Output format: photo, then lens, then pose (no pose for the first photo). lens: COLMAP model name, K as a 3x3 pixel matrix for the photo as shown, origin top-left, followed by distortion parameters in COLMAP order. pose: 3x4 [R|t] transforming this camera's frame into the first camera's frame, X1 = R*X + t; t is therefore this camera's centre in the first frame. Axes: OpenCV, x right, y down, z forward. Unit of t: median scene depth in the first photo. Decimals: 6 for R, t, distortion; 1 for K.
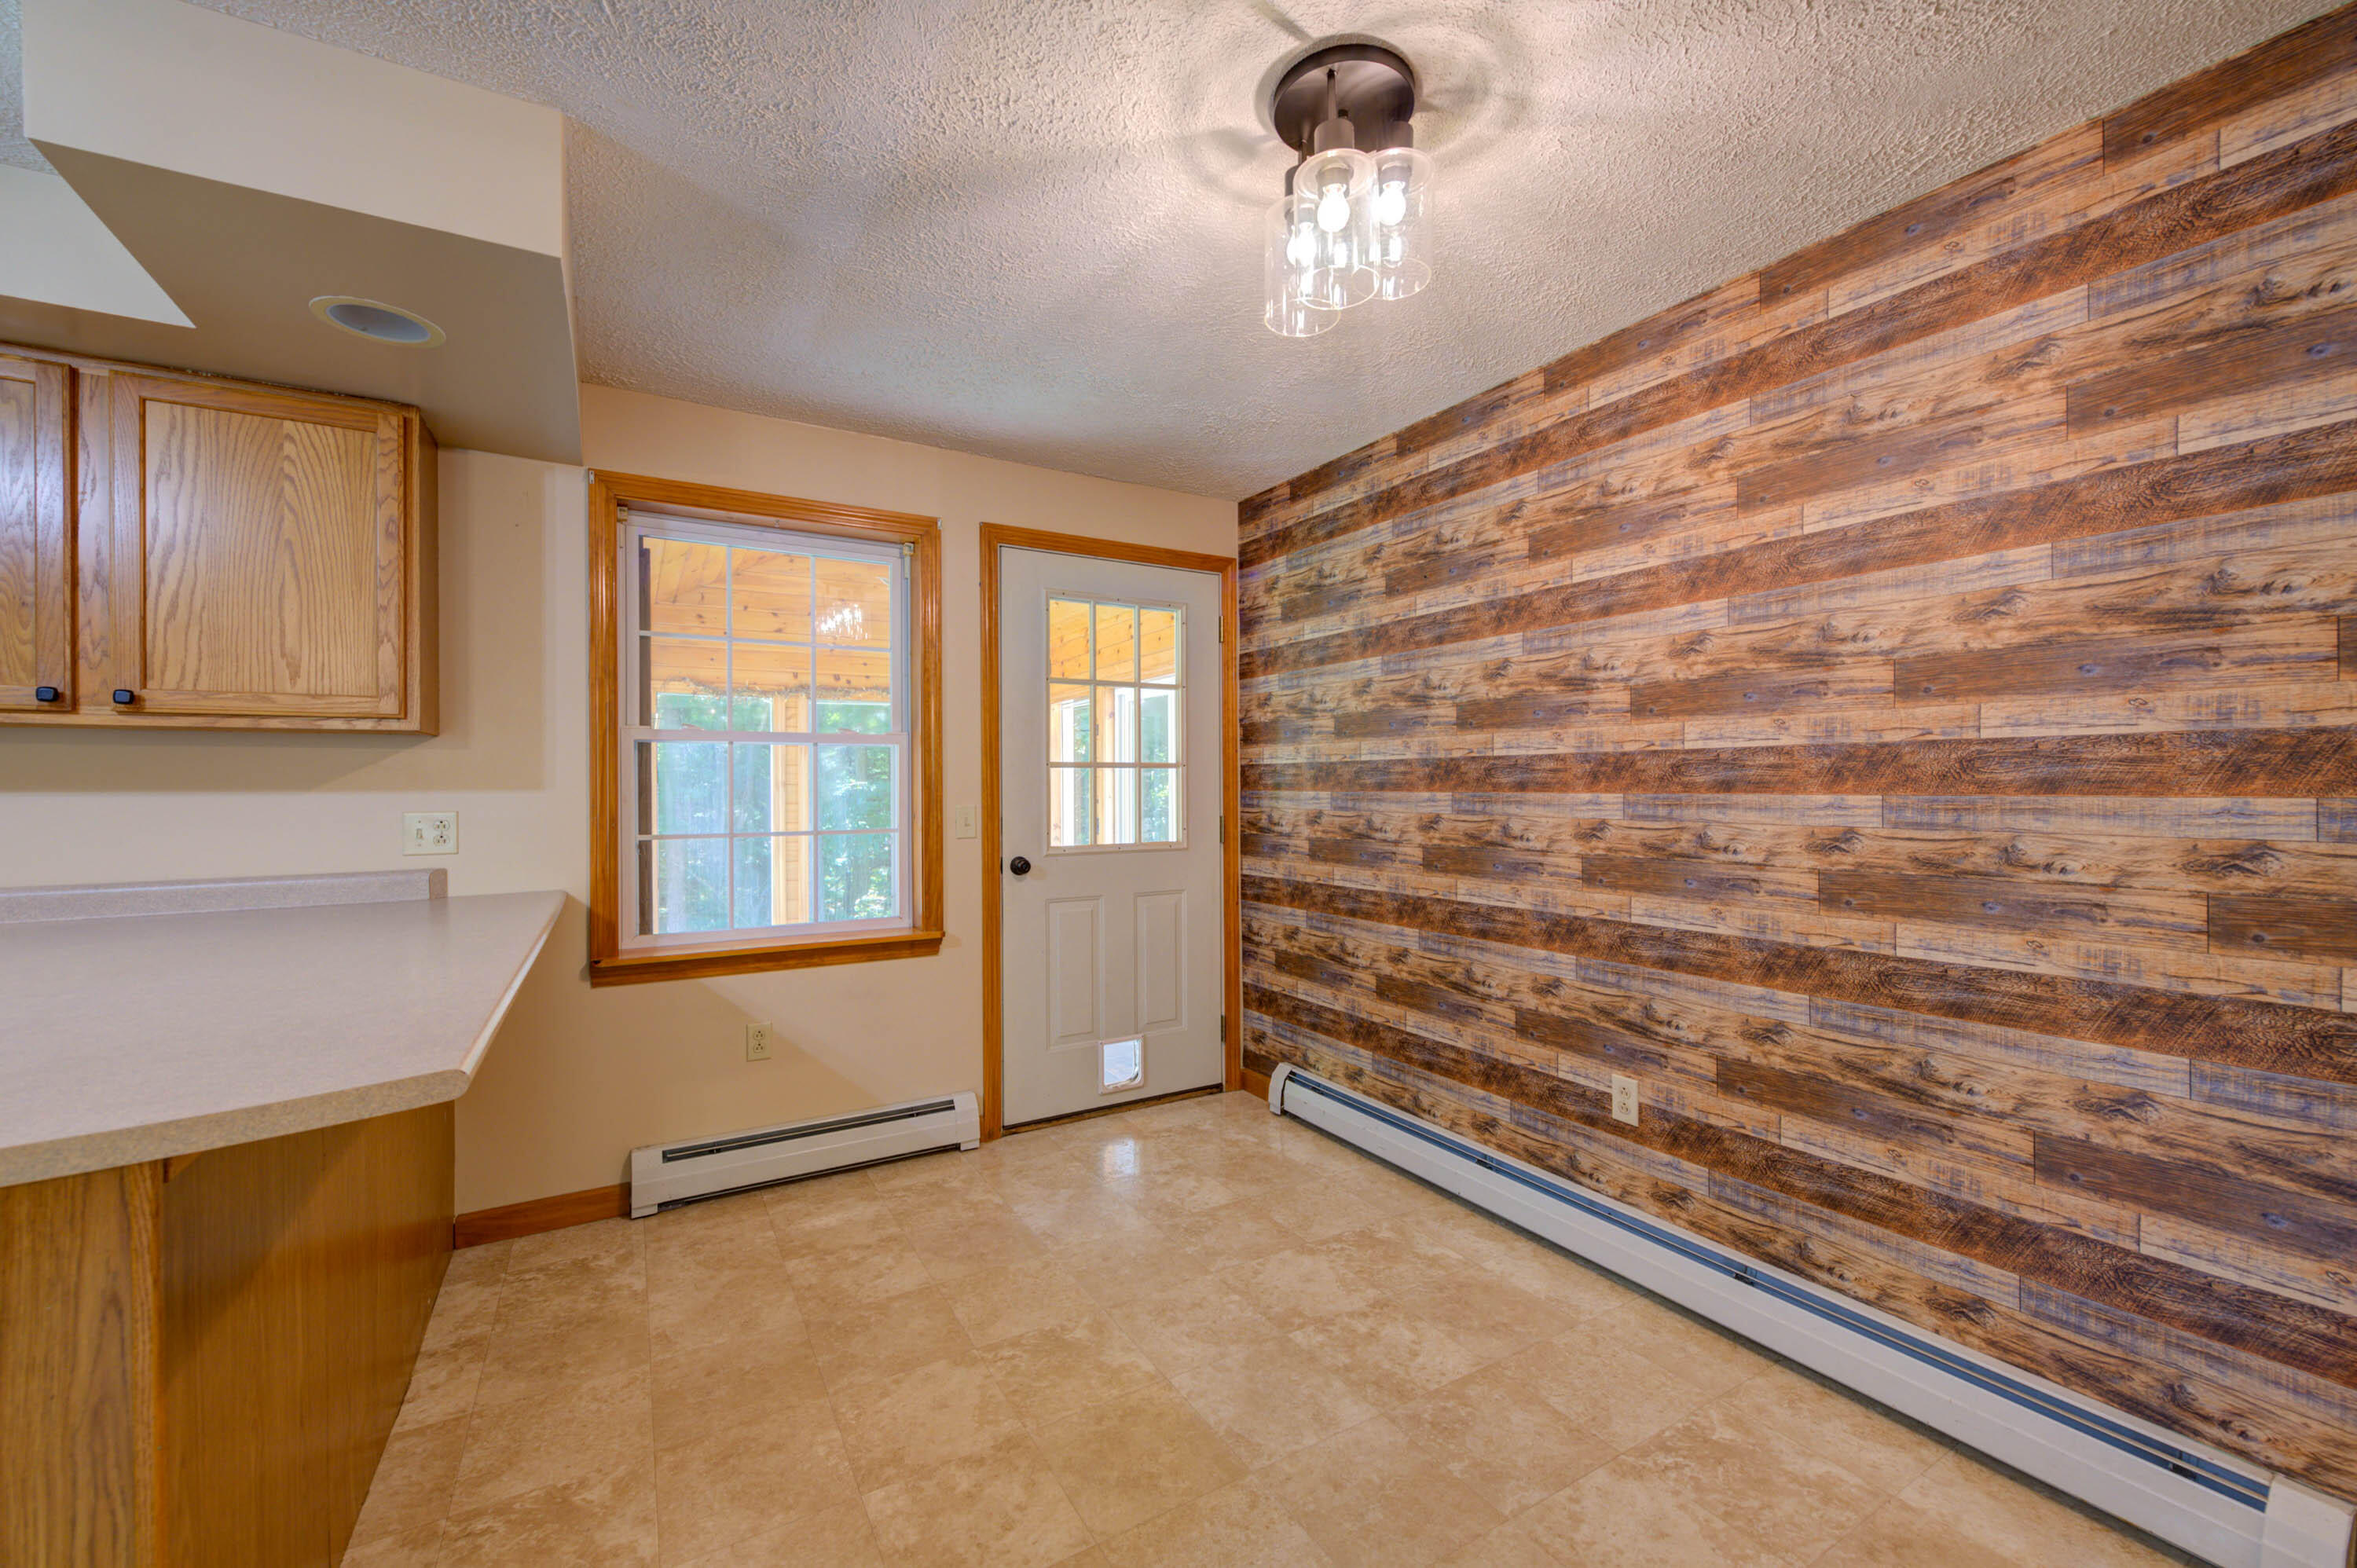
lens RADIAL K [[940.3, 0, 1169.3], [0, 940.3, 787.7], [0, 0, 1]] dist [0.005396, -0.002788]
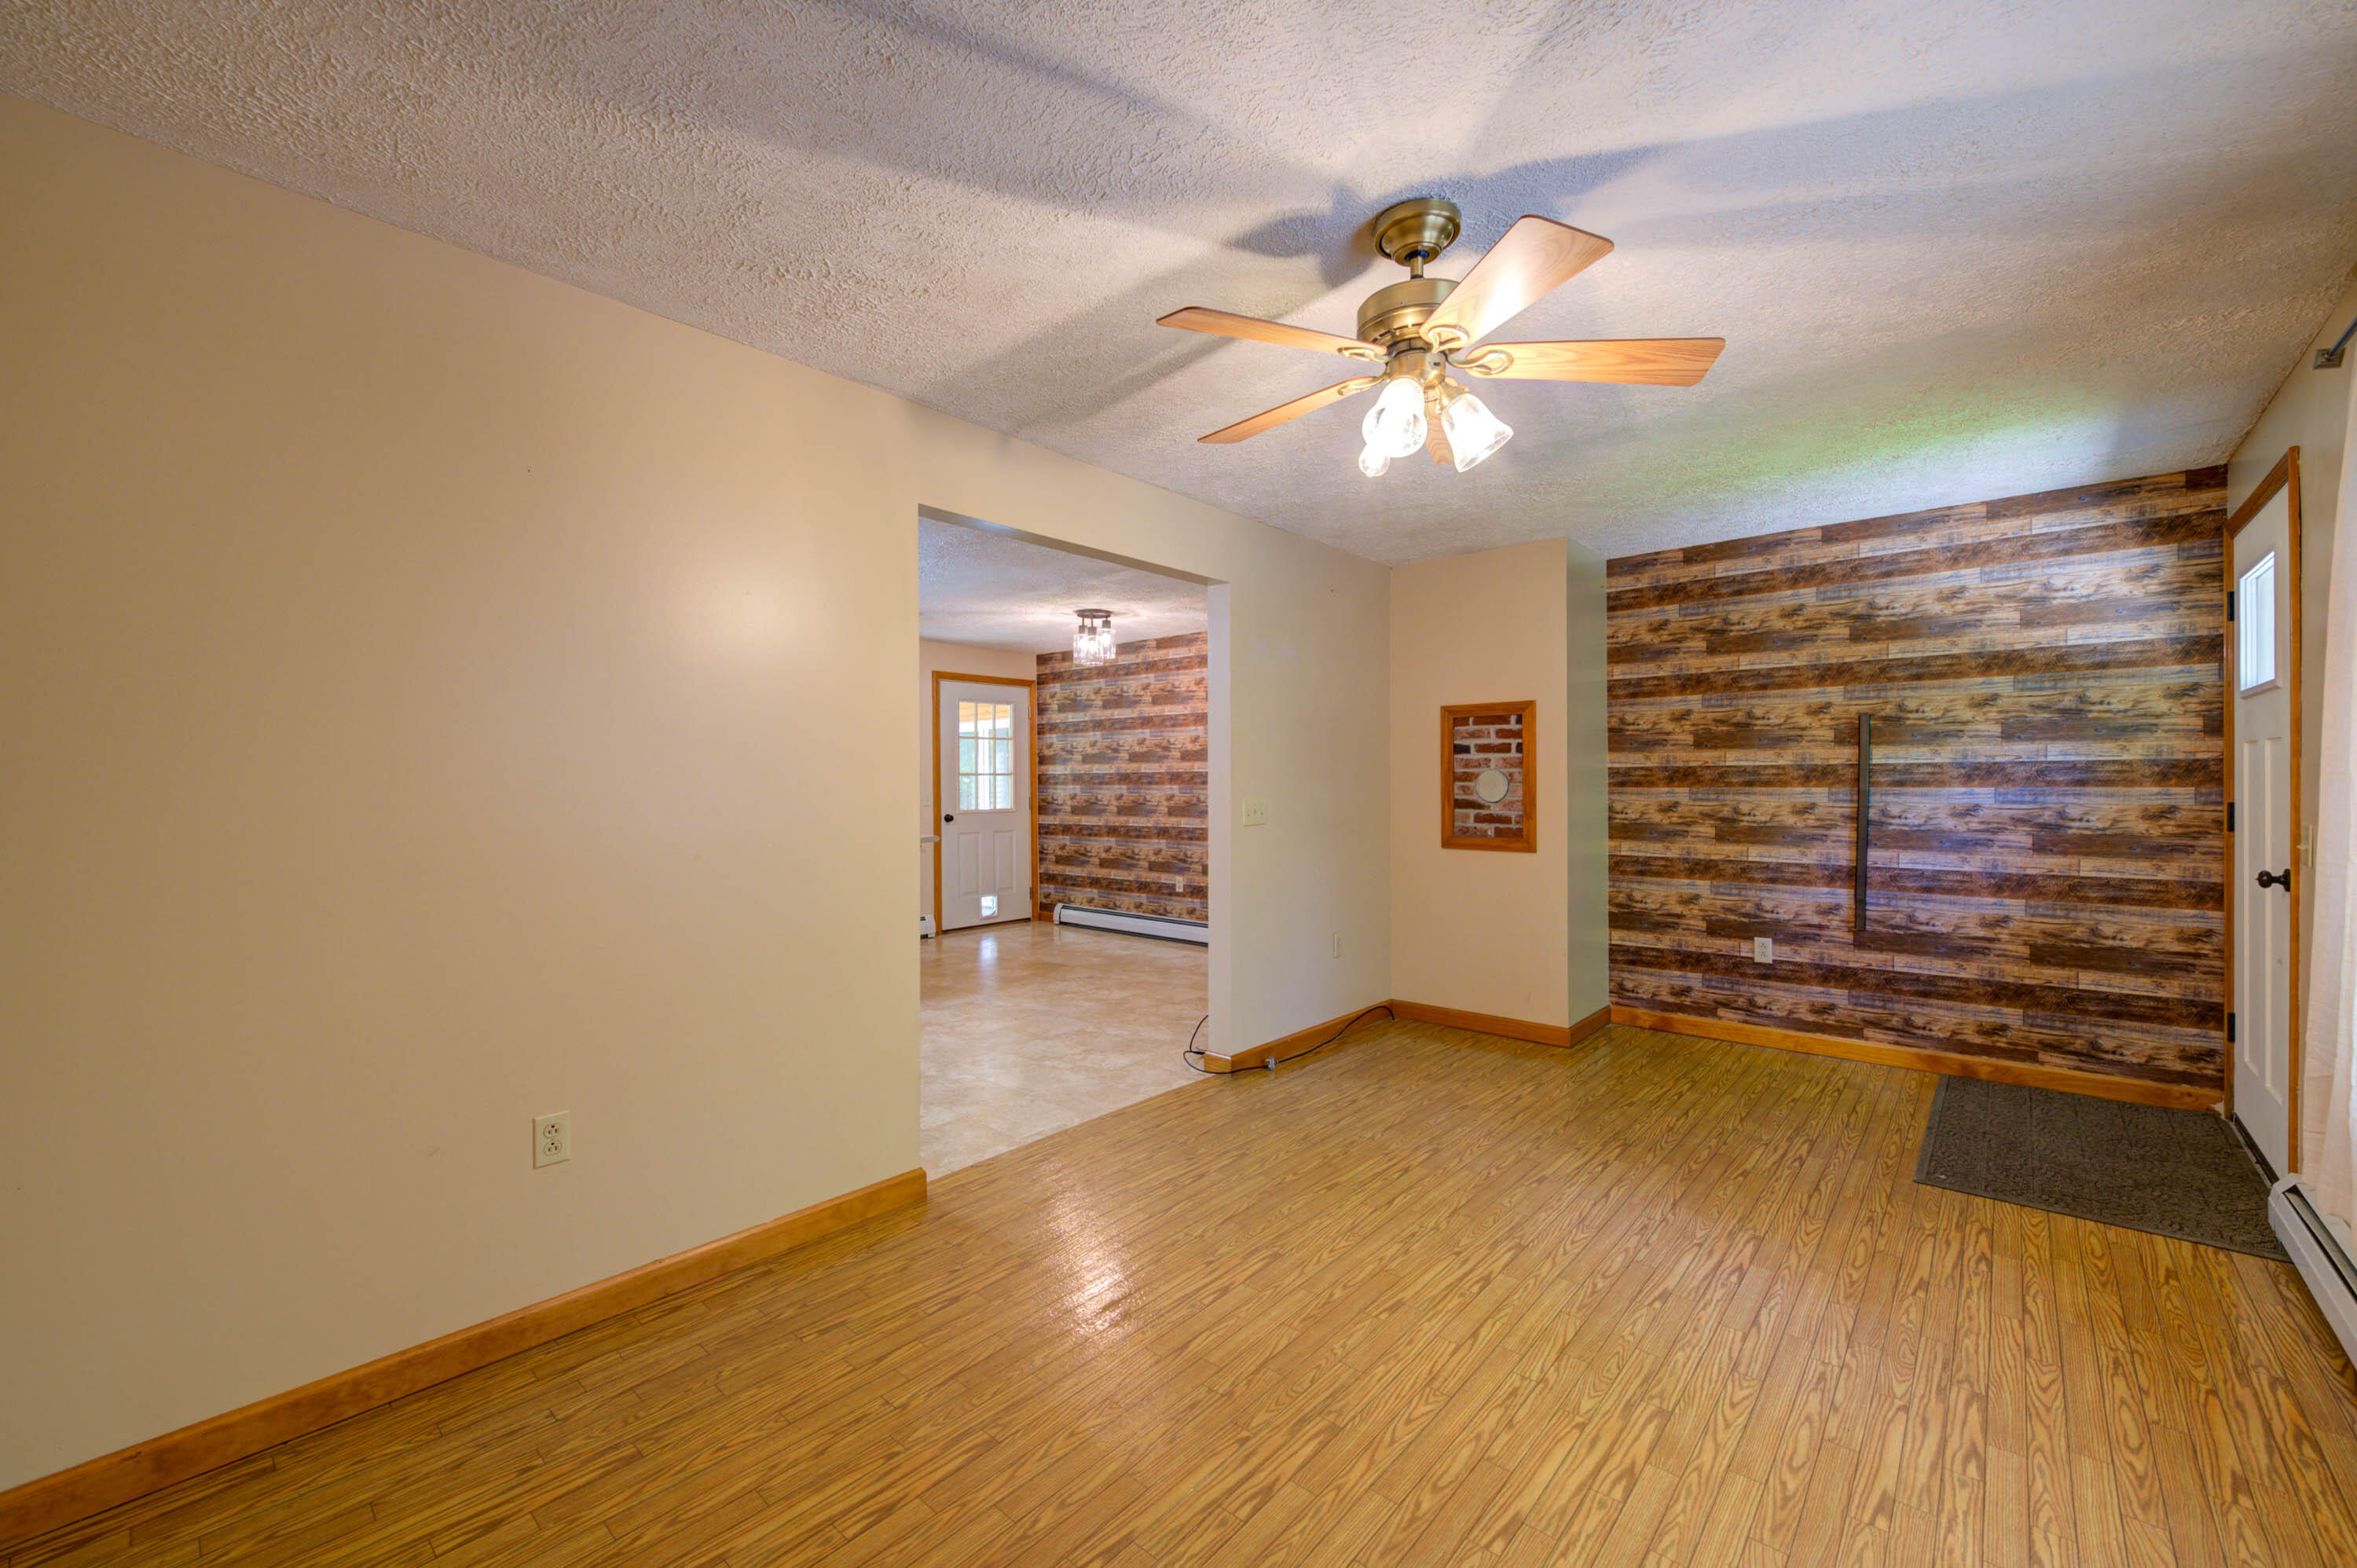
lens RADIAL K [[940.3, 0, 1179.7], [0, 940.3, 781.6], [0, 0, 1]] dist [0.005396, -0.002788]
pose [[0.949242, -0.003090, 0.314531, -0.588851], [0.004090, 0.999988, -0.002519, 0.001716], [-0.314519, 0.003677, 0.949244, -2.339691]]
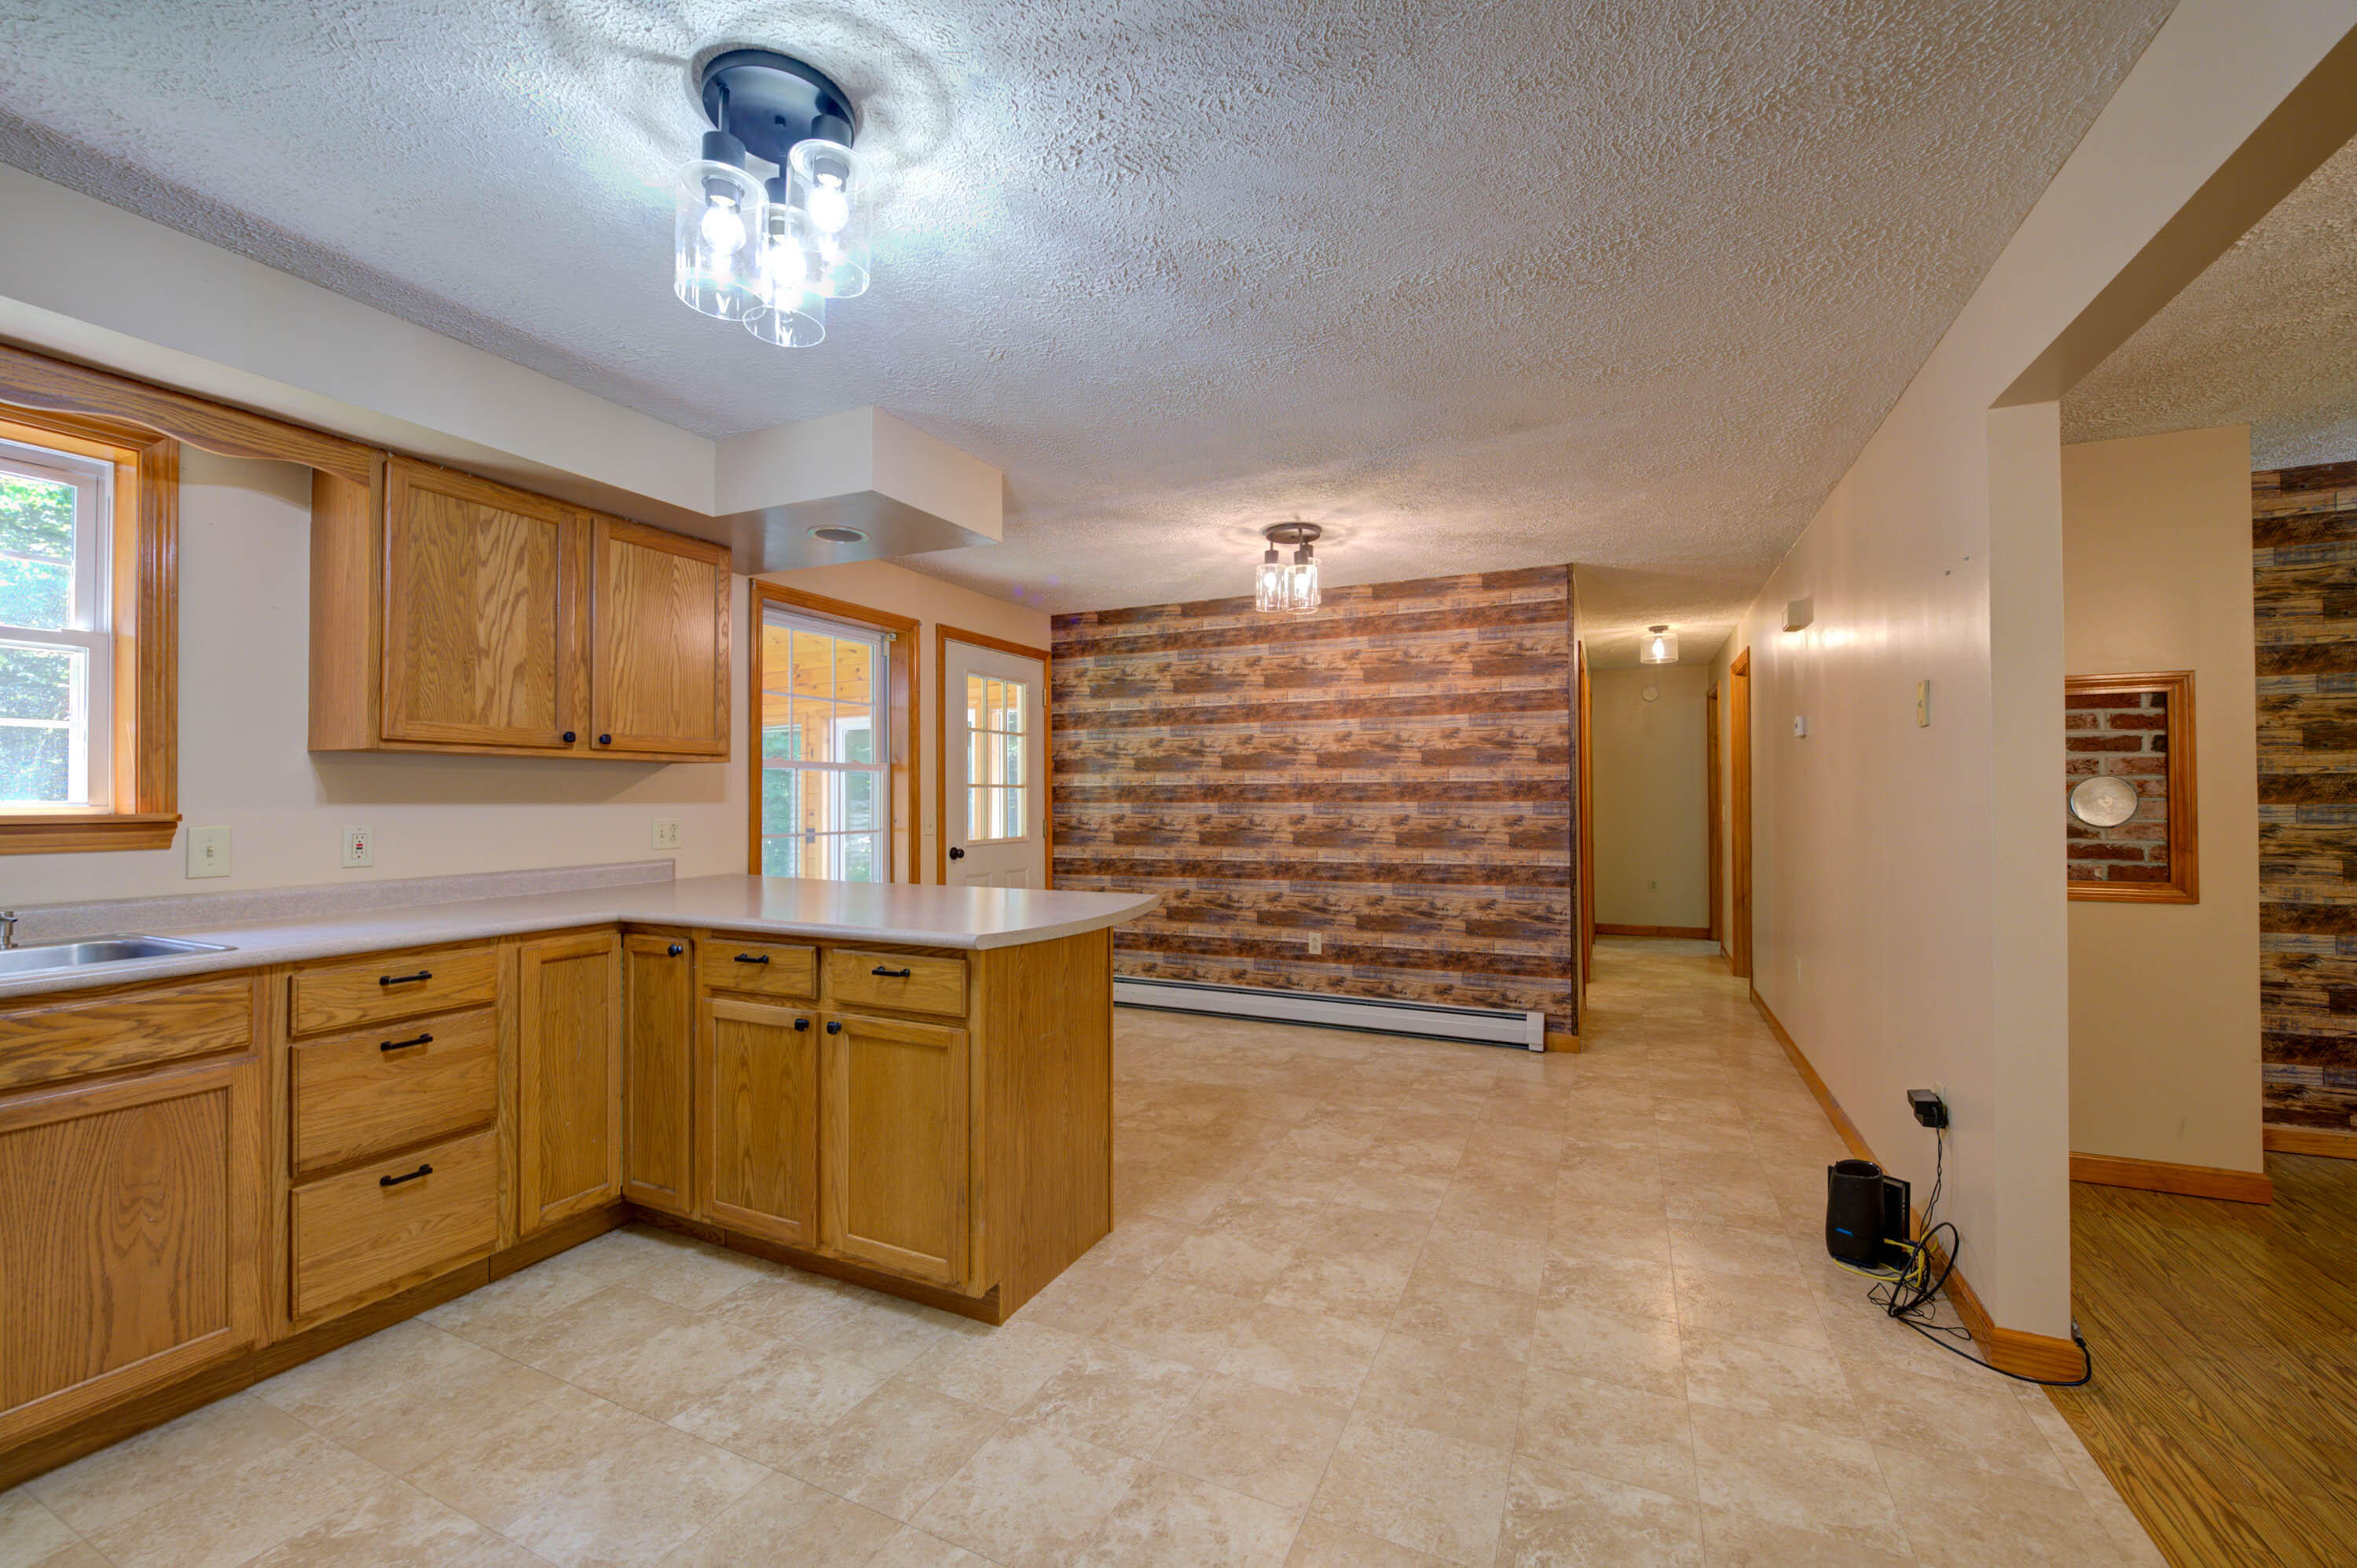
lens RADIAL K [[940.3, 0, 1164.0], [0, 940.3, 787.7], [0, 0, 1]] dist [0.005396, -0.002788]
pose [[0.822194, 0.005399, 0.569182, -1.257858], [0.003818, 0.999880, -0.015000, 0.004153], [-0.569195, 0.014506, 0.822075, -0.713141]]
